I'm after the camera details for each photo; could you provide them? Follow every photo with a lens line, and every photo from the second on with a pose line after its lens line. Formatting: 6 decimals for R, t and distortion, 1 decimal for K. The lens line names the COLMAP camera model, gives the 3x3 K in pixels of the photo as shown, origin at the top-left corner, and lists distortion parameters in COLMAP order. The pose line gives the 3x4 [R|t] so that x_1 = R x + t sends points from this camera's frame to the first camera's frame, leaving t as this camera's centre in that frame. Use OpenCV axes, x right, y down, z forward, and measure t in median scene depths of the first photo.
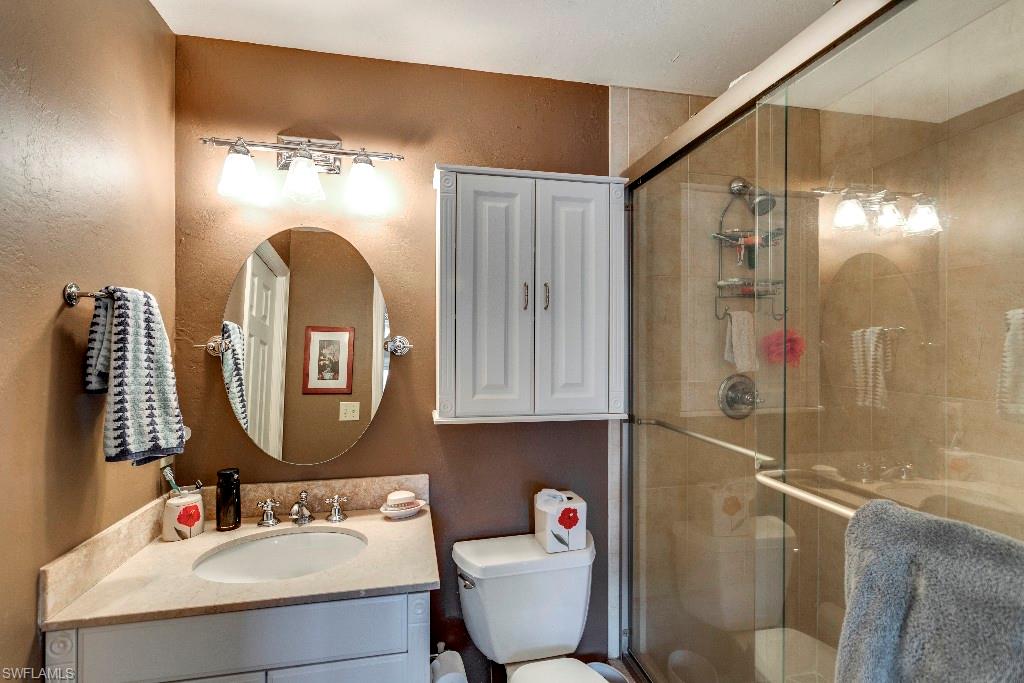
lens RADIAL K [[494.1, 0, 515.4], [0, 494.1, 338.6], [0, 0, 1]] dist [0.004044, 0.001668]
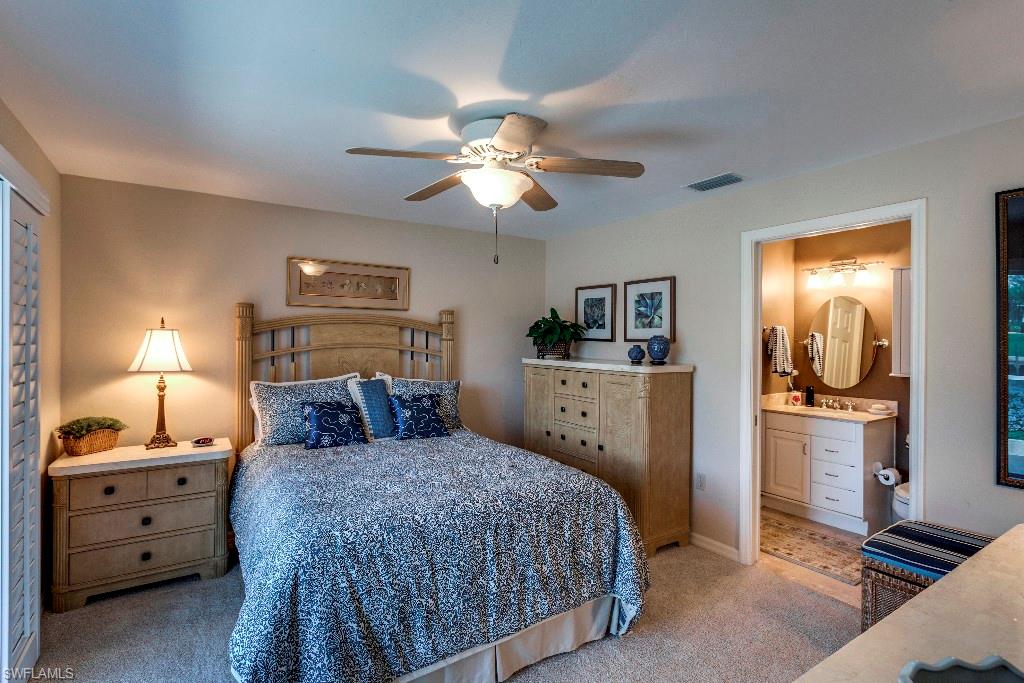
lens RADIAL K [[494.1, 0, 517.4], [0, 494.1, 342.4], [0, 0, 1]] dist [0.004044, 0.001668]
pose [[0.376547, 0.003027, -0.926392, 1.525476], [-0.002960, 0.999993, 0.002065, 0.010736], [0.926393, 0.001964, 0.376554, -1.748516]]
